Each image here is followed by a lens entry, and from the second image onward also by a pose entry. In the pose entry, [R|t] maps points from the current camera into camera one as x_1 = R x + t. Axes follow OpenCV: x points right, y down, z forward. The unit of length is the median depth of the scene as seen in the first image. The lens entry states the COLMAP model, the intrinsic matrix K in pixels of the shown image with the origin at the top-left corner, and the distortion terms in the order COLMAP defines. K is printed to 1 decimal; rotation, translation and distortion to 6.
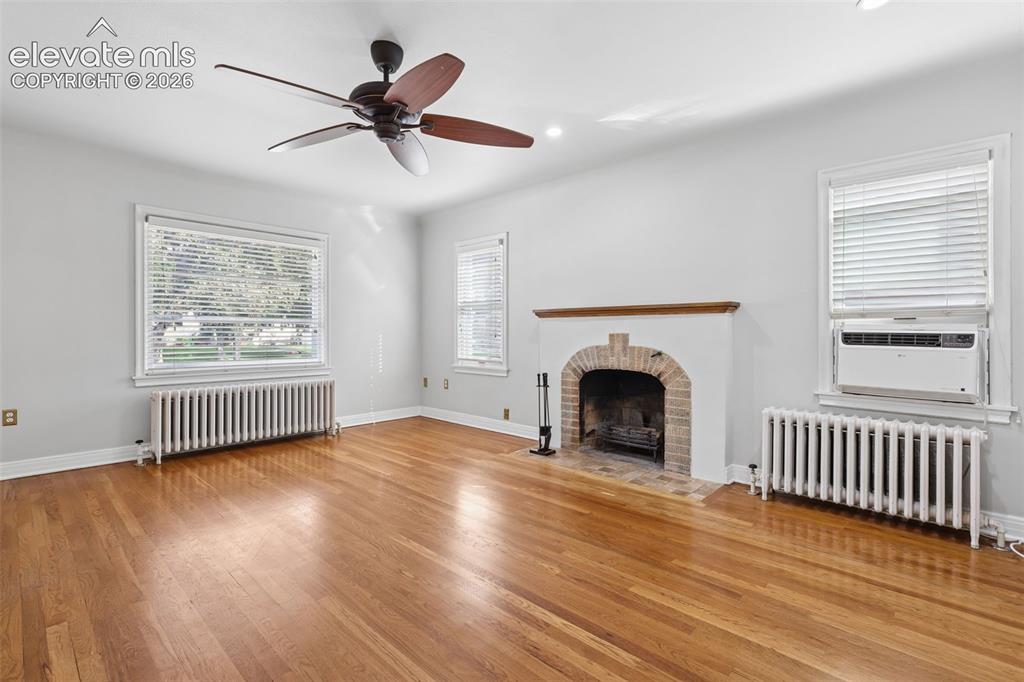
lens RADIAL K [[469.6, 0, 511.0], [0, 469.6, 340.1], [0, 0, 1]] dist [-0.002628, 0.000343]
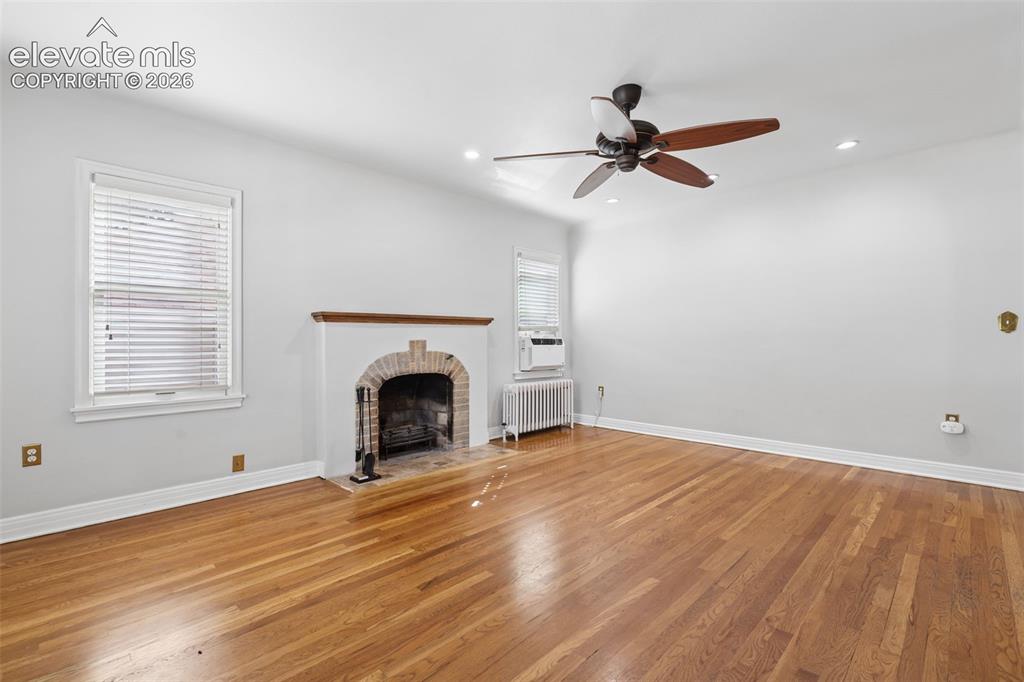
lens RADIAL K [[473.3, 0, 509.1], [0, 473.3, 335.7], [0, 0, 1]] dist [0.001512, 0.000049]
pose [[0.015895, 0.004266, 0.999865, -0.905585], [0.021498, 0.999758, -0.004607, -0.015768], [-0.999643, 0.021569, 0.015799, 0.812186]]
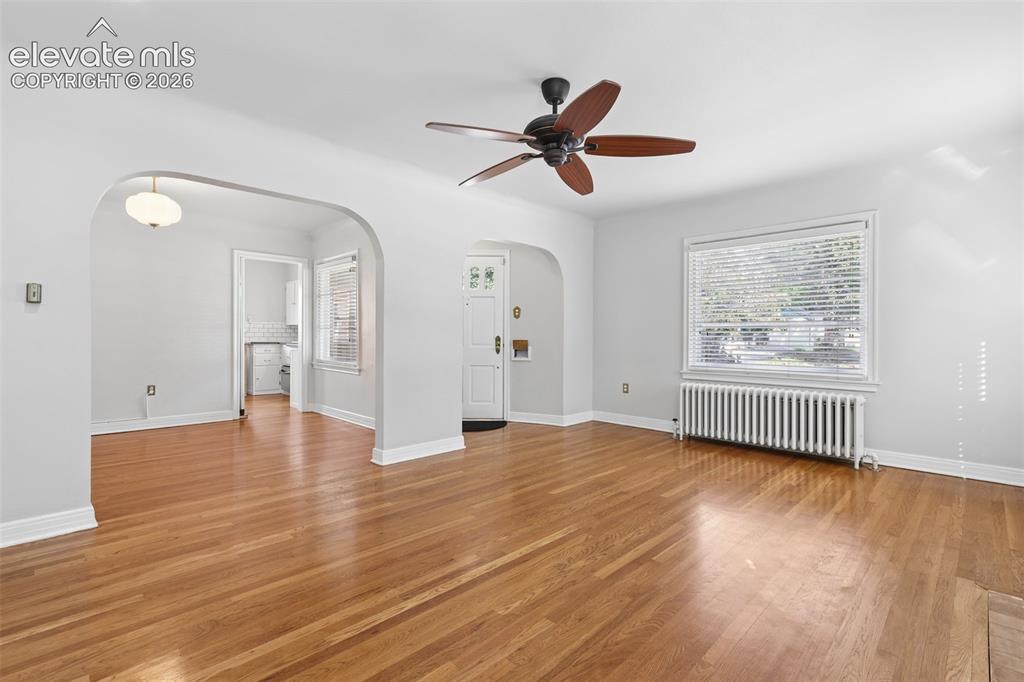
lens RADIAL K [[469.6, 0, 511.0], [0, 469.6, 340.1], [0, 0, 1]] dist [-0.002628, 0.000343]
pose [[-0.031120, 0.005663, -0.999500, 0.548633], [-0.019965, 0.999781, 0.006286, -0.006008], [0.999316, 0.020151, -0.031000, 0.595698]]
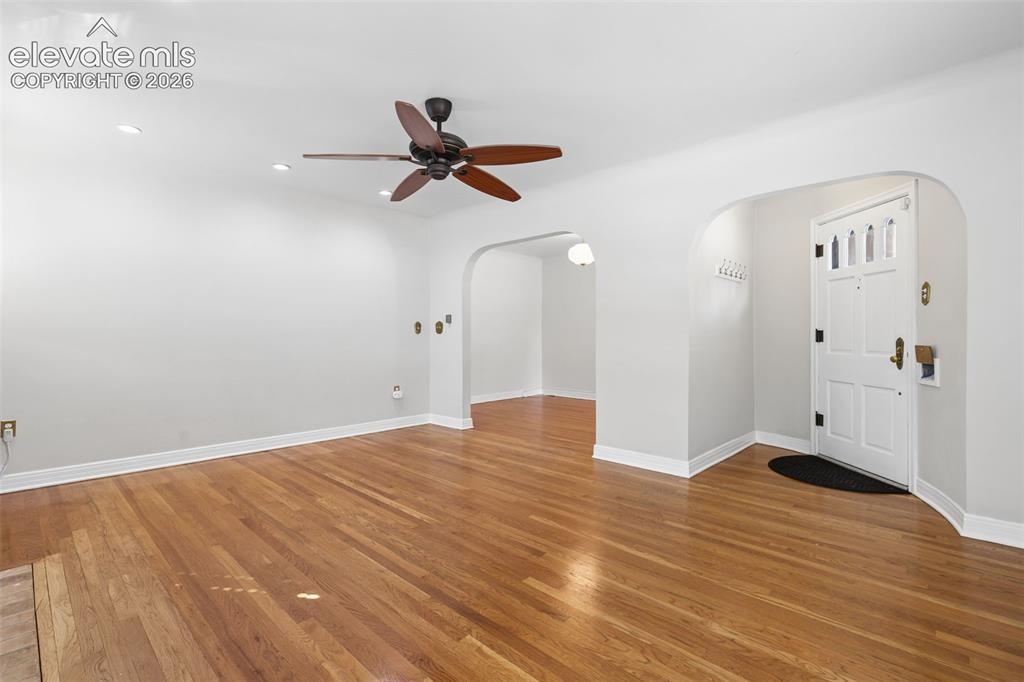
lens RADIAL K [[469.6, 0, 511.0], [0, 469.6, 340.1], [0, 0, 1]] dist [-0.002628, 0.000343]
pose [[-0.999981, -0.003563, 0.004940, -0.293615], [-0.003429, 0.999632, 0.026903, -0.028424], [-0.005034, 0.026885, -0.999626, 1.415510]]
